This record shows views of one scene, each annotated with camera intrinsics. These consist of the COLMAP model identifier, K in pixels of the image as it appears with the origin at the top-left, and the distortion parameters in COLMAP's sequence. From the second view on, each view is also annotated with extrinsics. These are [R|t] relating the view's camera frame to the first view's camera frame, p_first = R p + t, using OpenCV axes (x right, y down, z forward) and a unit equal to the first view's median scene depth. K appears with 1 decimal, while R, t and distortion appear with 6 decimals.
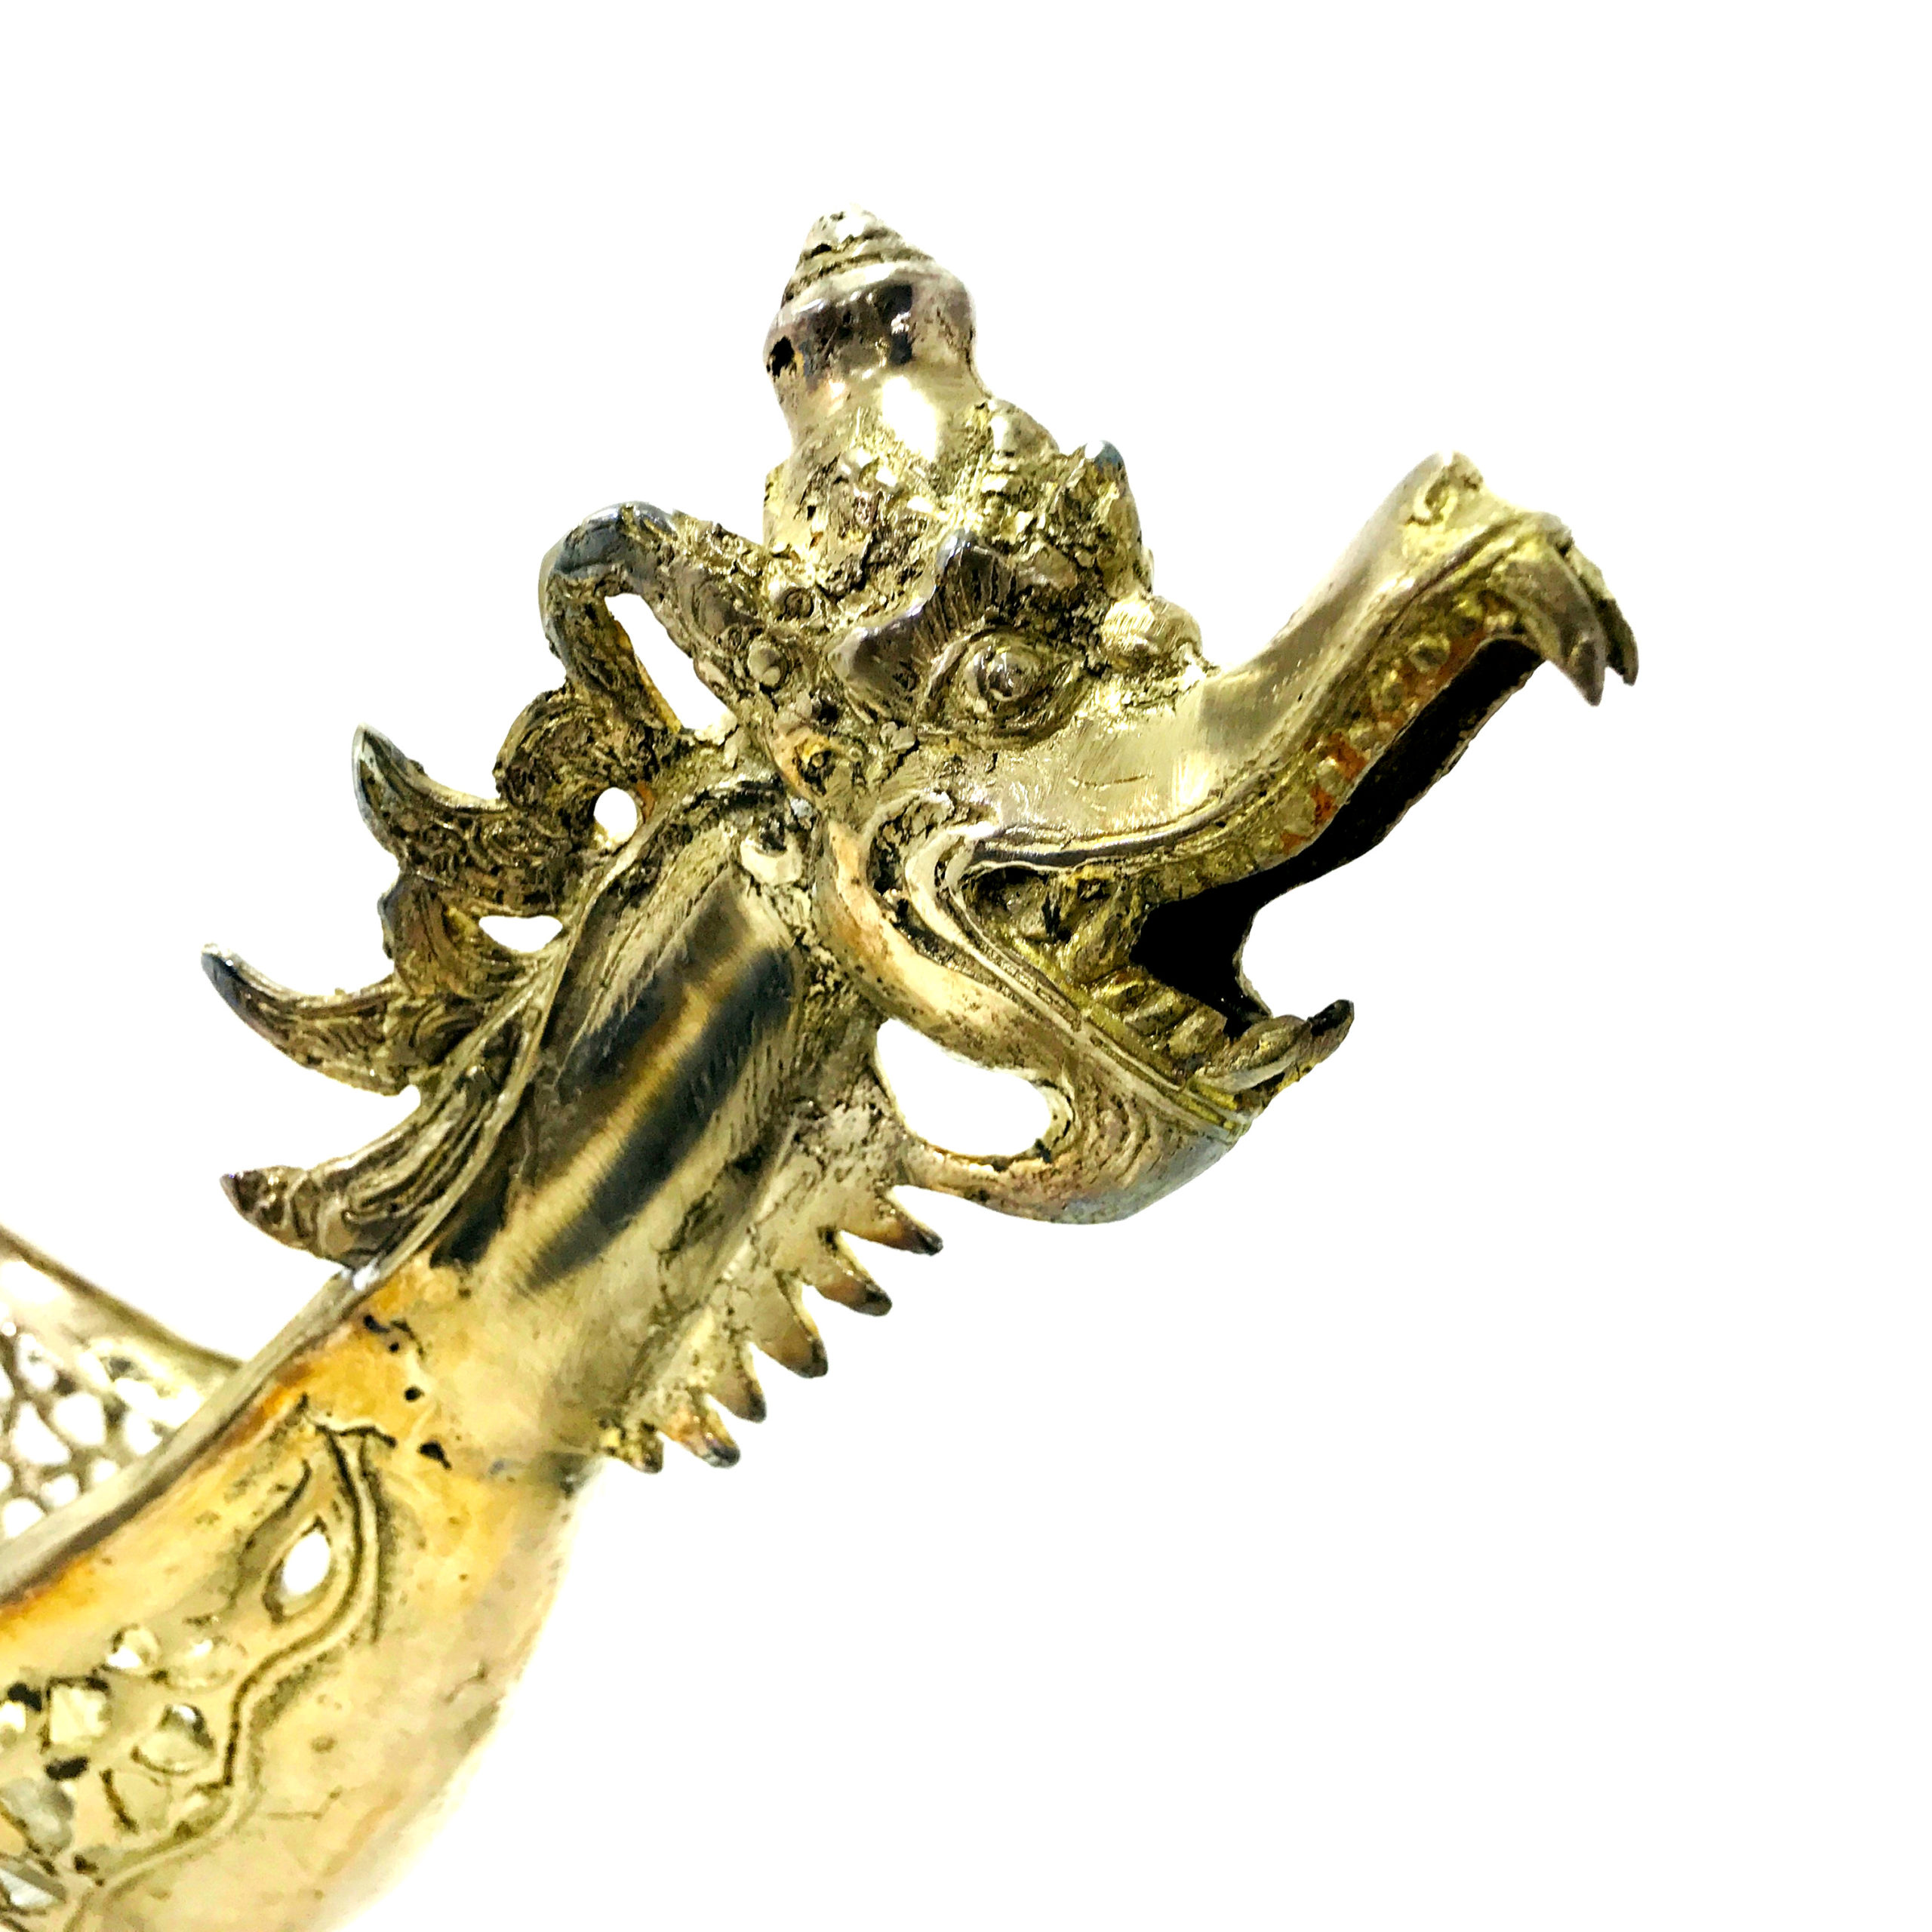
lens RADIAL K [[2313.1, 0, 906.8], [0, 2313.1, 1000.3], [0, 0, 1]] dist [0.151484, -0.486061]
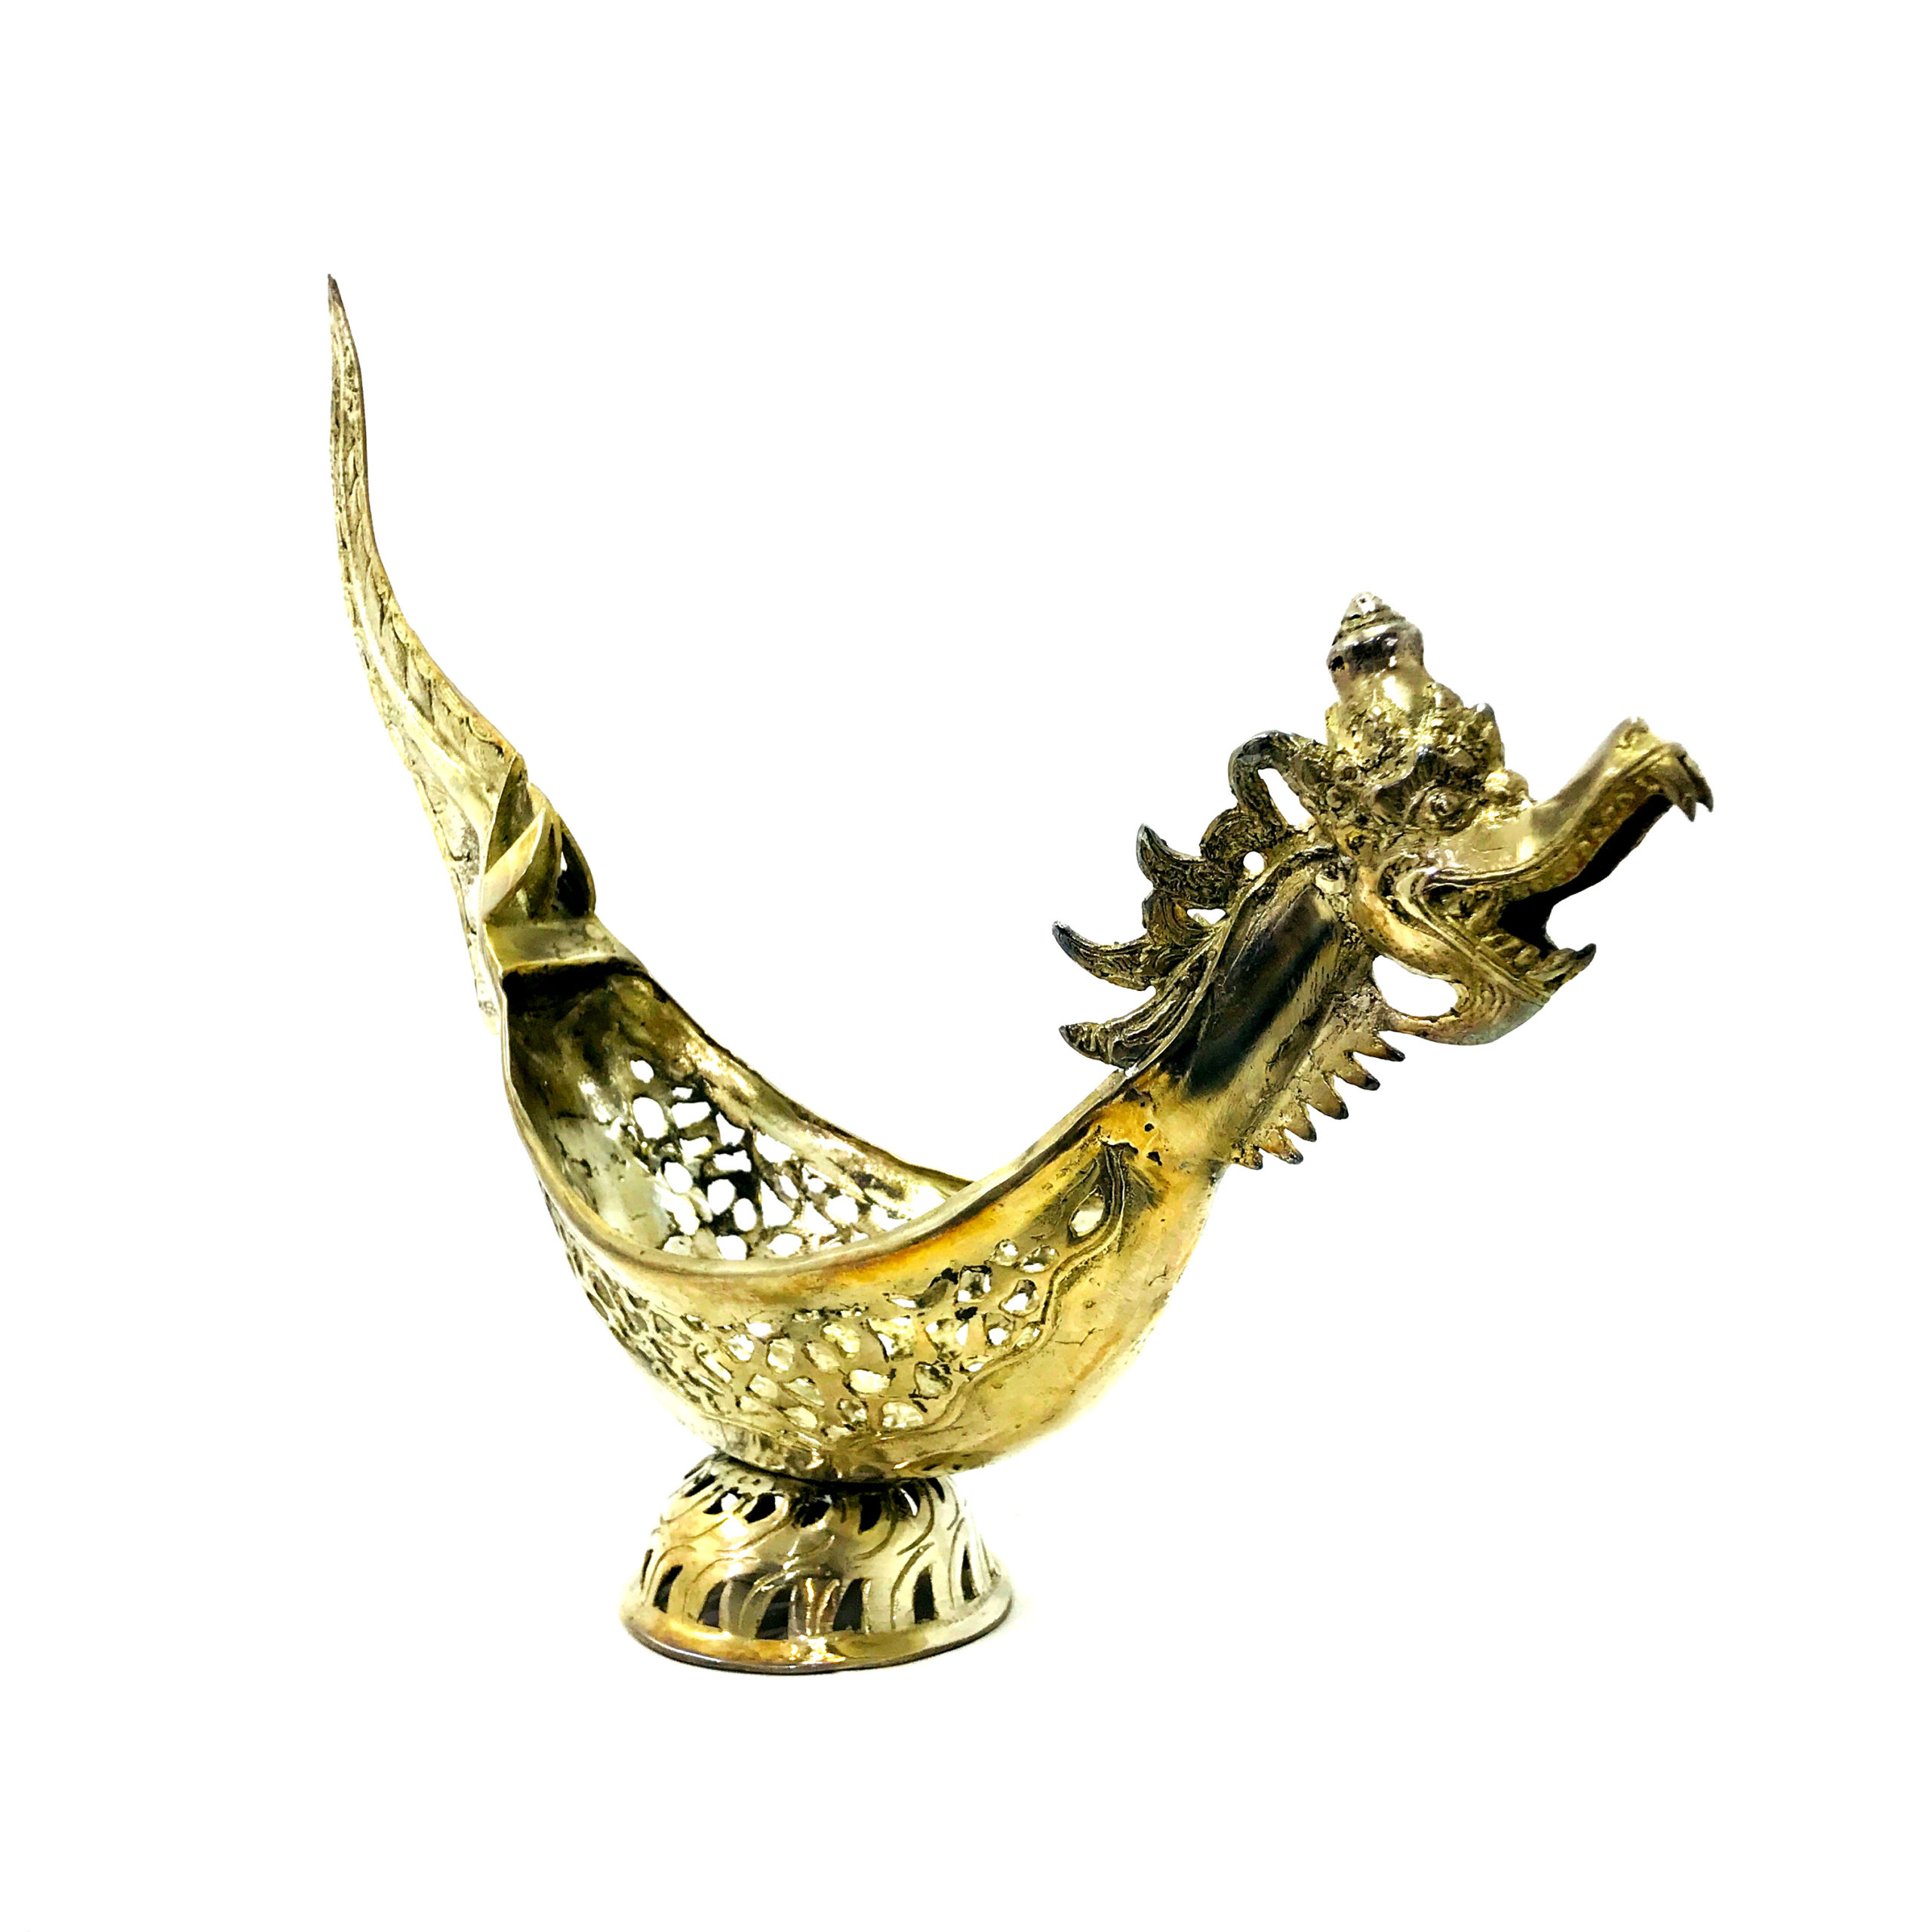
lens RADIAL K [[2112.8, 0, 928.7], [0, 2112.8, 958.8], [0, 0, 1]] dist [0.199708, -0.774302]
pose [[0.991602, 0.008111, -0.129069, -0.177919], [-0.012199, 0.999448, -0.030911, 0.082173], [0.128747, 0.032226, 0.991154, -1.106149]]
